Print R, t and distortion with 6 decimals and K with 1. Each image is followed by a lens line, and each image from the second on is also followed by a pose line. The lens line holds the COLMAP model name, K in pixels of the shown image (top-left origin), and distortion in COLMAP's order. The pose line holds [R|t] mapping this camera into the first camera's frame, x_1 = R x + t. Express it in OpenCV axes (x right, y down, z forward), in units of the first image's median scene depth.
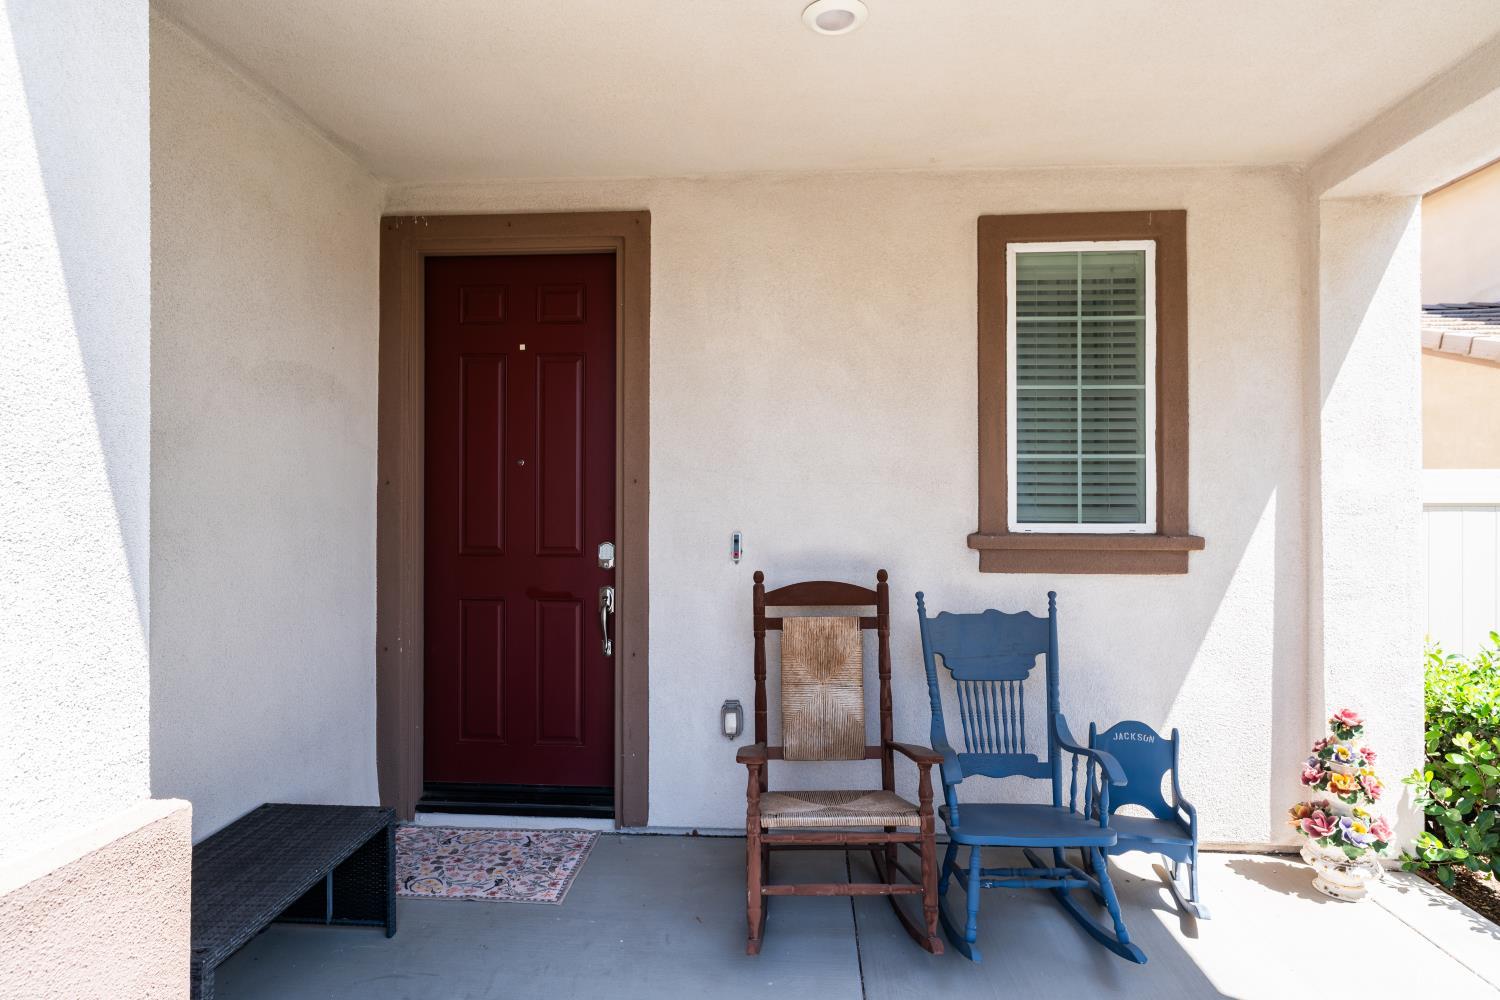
lens RADIAL K [[808.7, 0, 750.0], [0, 808.7, 500.0], [0, 0, 1]] dist [-0.006002, 0.010856]
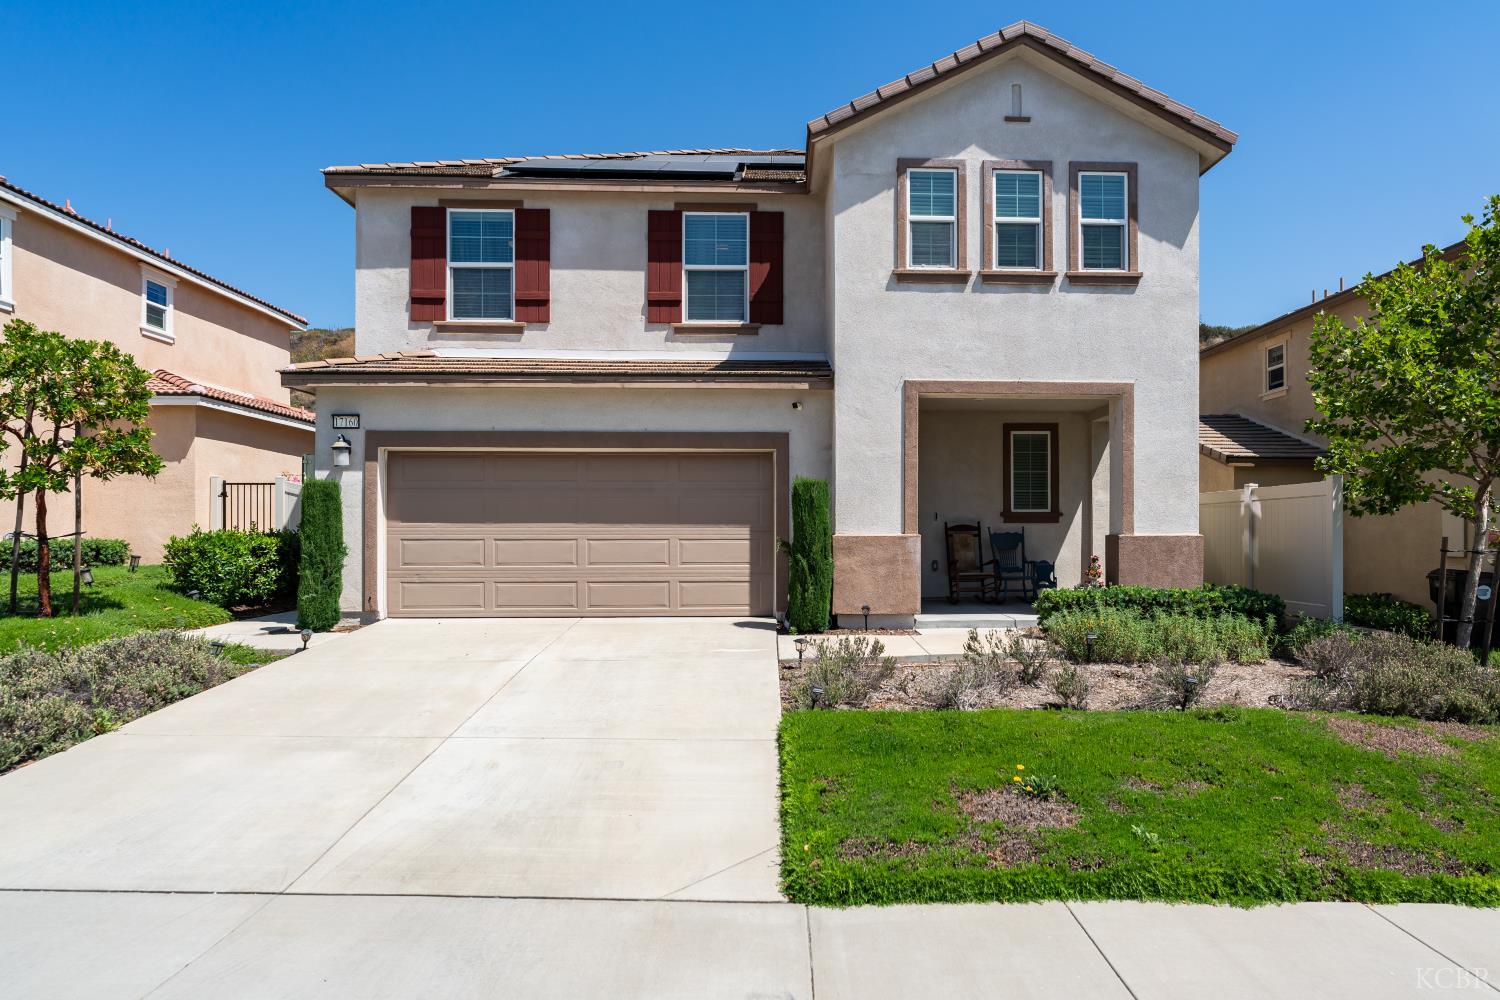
lens RADIAL K [[878.7, 0, 806.1], [0, 878.7, 534.1], [0, 0, 1]] dist [-0.004010, 0.002993]
pose [[0.994046, -0.004695, 0.108862, -1.066239], [0.004415, 0.999986, 0.002820, 0.129929], [-0.108873, -0.002323, 0.994053, -2.929665]]
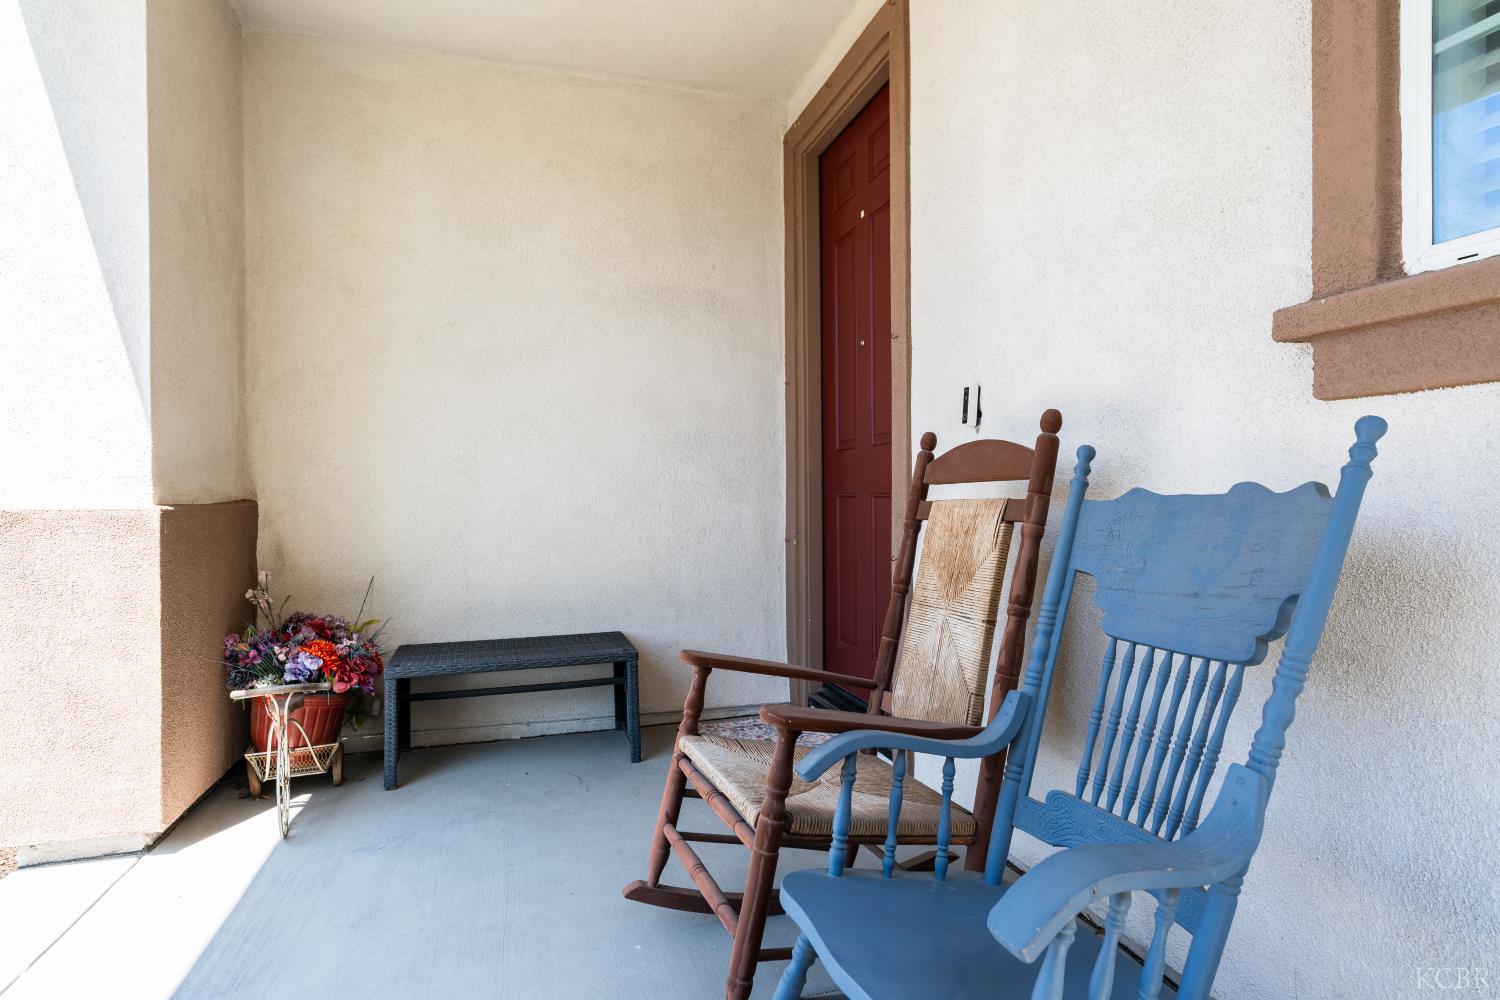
lens RADIAL K [[802.2, 0, 750.0], [0, 802.2, 500.0], [0, 0, 1]] dist [-0.005269, 0.004206]
pose [[0.345205, 0.001918, -0.938525, 0.581229], [0.003974, 0.999986, 0.003505, 0.142040], [0.938519, -0.004939, 0.345193, 0.648919]]
